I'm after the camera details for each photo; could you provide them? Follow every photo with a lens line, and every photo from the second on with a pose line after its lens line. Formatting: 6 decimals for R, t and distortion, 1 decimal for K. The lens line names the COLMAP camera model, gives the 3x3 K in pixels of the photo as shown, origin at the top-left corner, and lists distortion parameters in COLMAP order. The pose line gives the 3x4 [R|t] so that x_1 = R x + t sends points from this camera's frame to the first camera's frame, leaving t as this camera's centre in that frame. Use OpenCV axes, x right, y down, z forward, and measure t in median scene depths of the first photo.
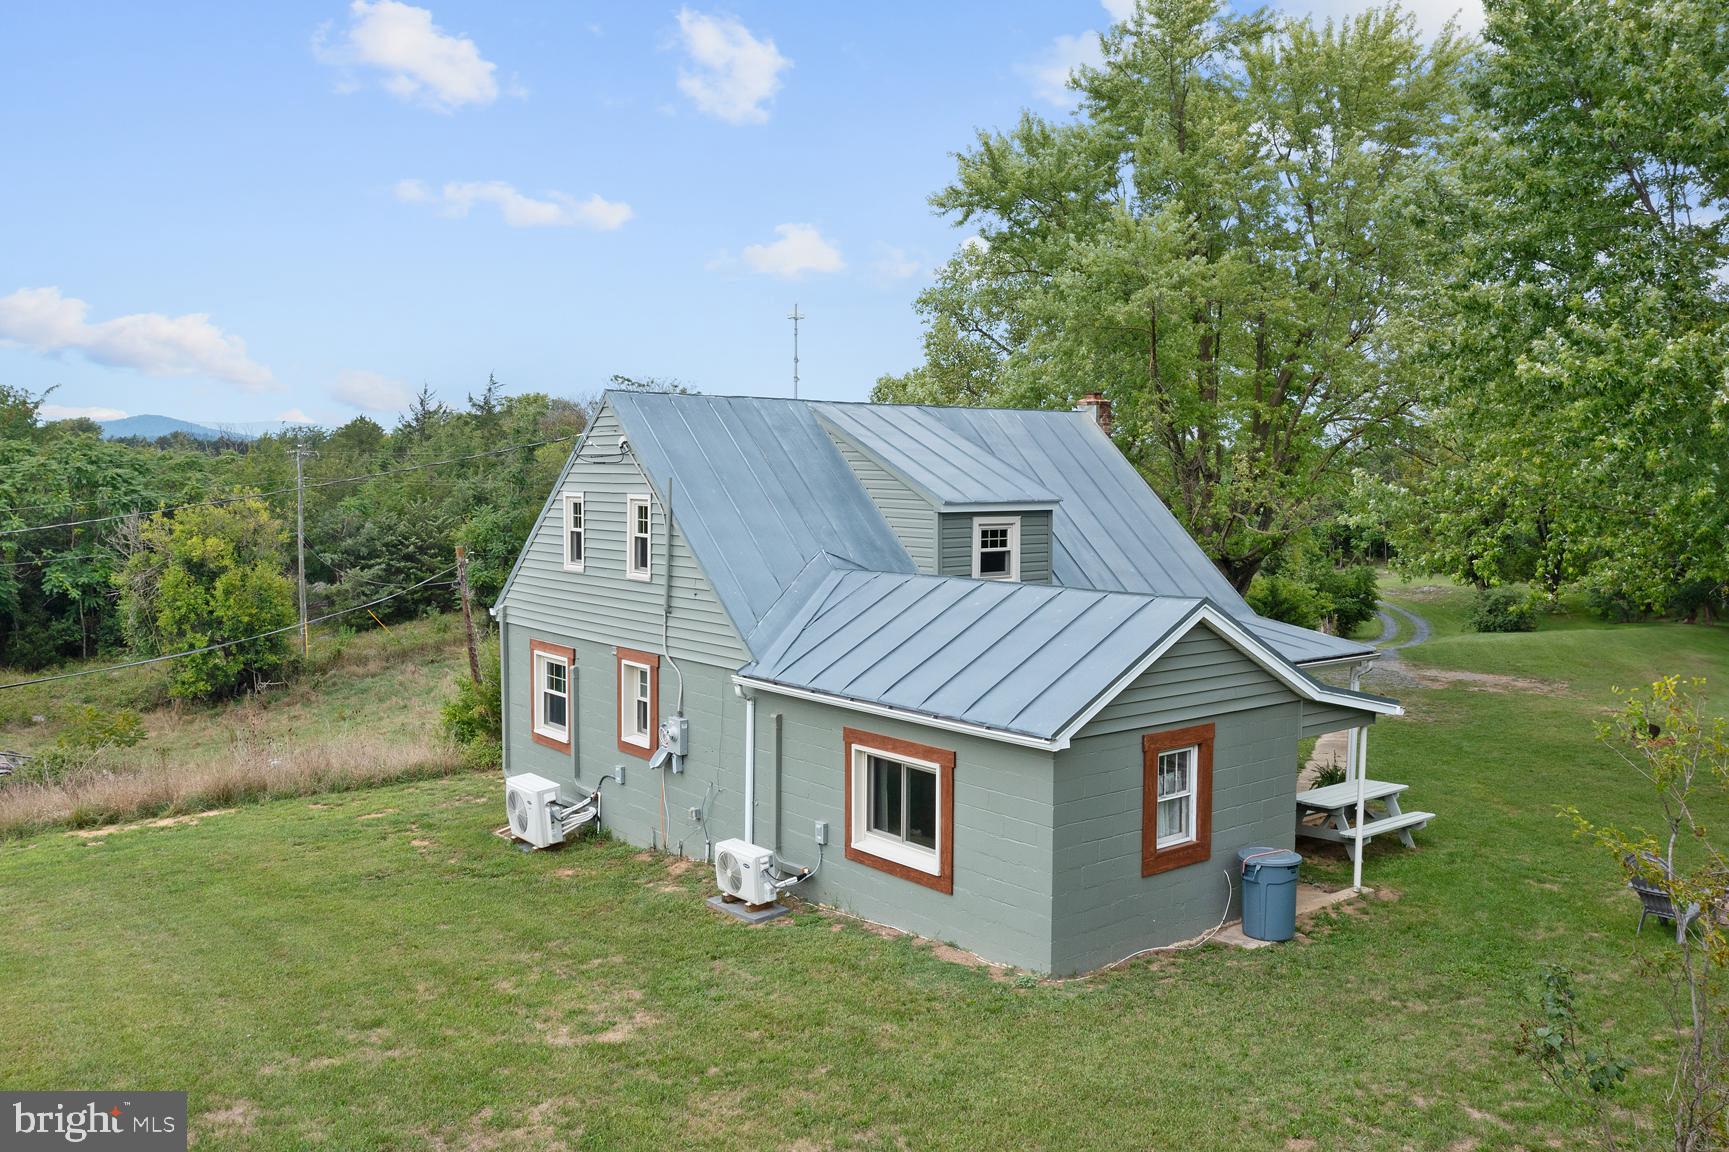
lens RADIAL K [[1365.3, 0, 869.1], [0, 1365.3, 569.1], [0, 0, 1]] dist [-0.017171, -0.004769]
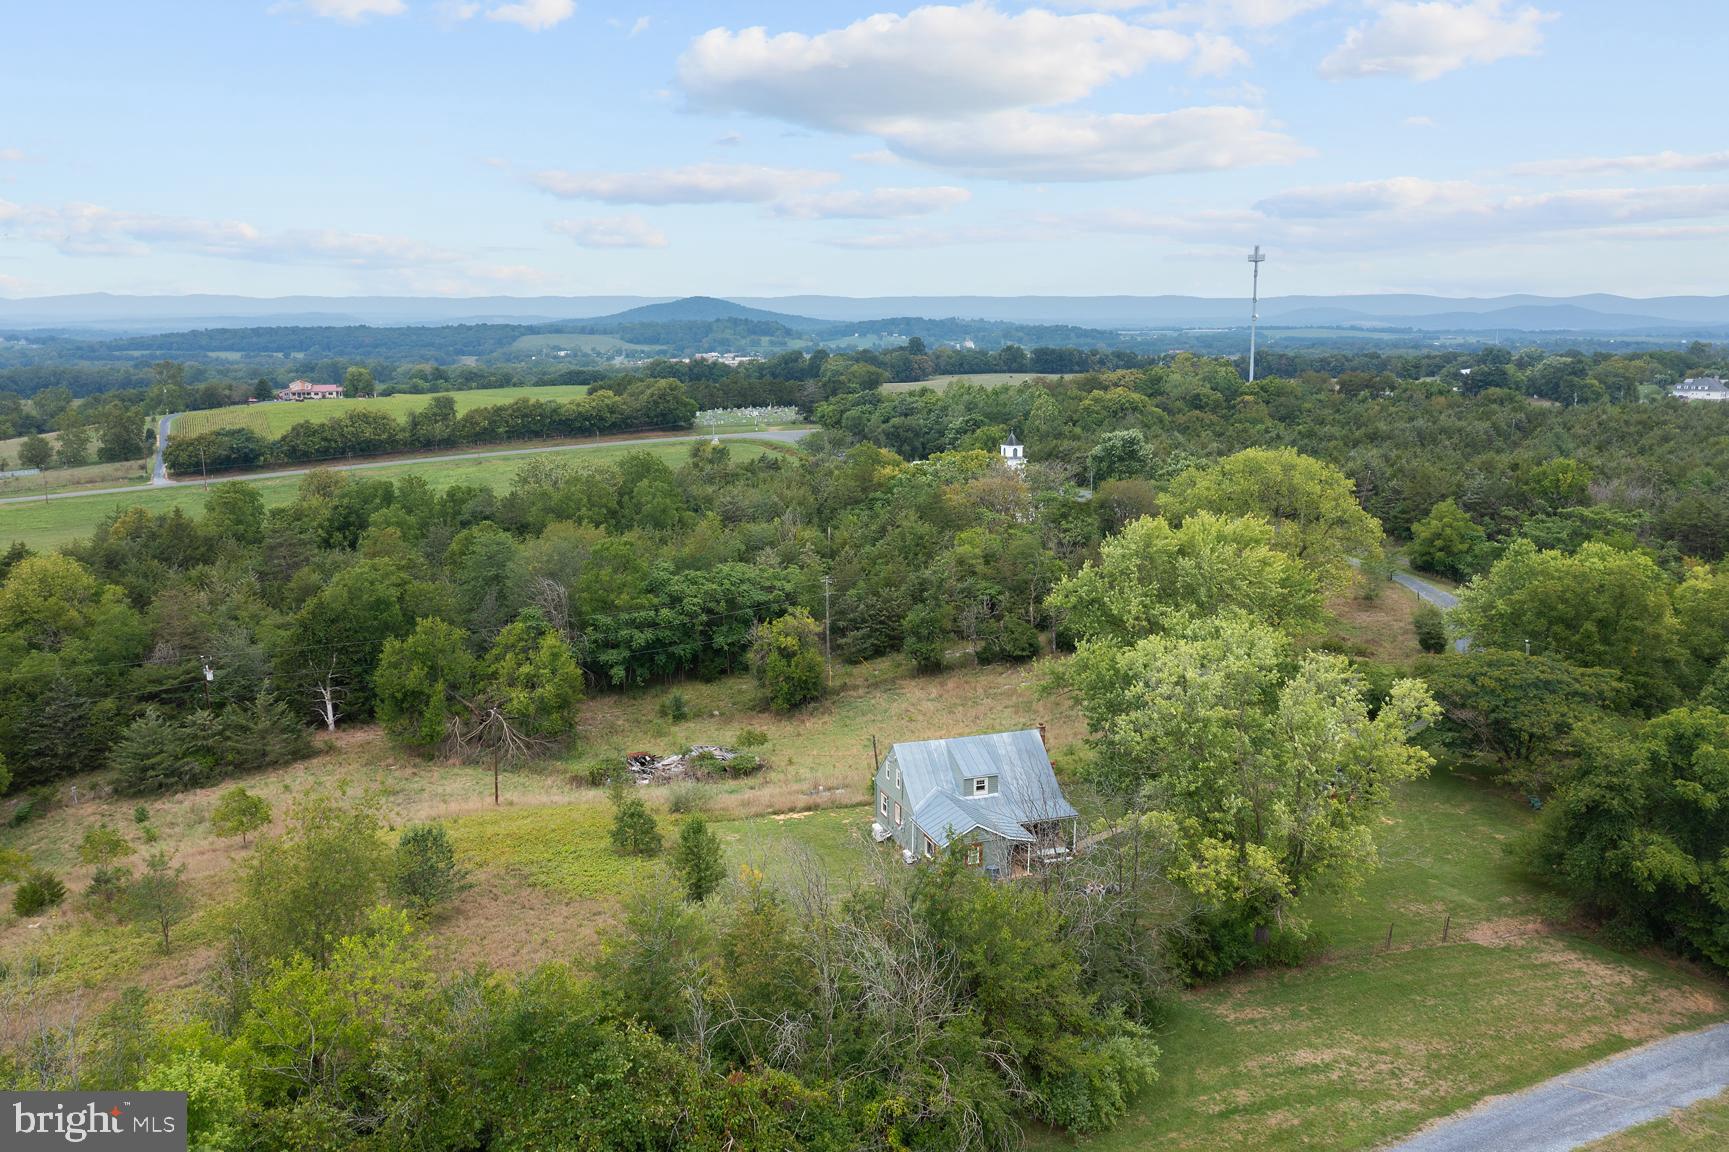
lens RADIAL K [[1365.3, 0, 869.1], [0, 1365.3, 569.1], [0, 0, 1]] dist [-0.017171, -0.004769]
pose [[0.934702, 0.047511, -0.352243, 0.352415], [-0.012993, 0.994931, 0.099720, -0.315417], [0.355195, -0.088632, 0.930581, -0.864100]]
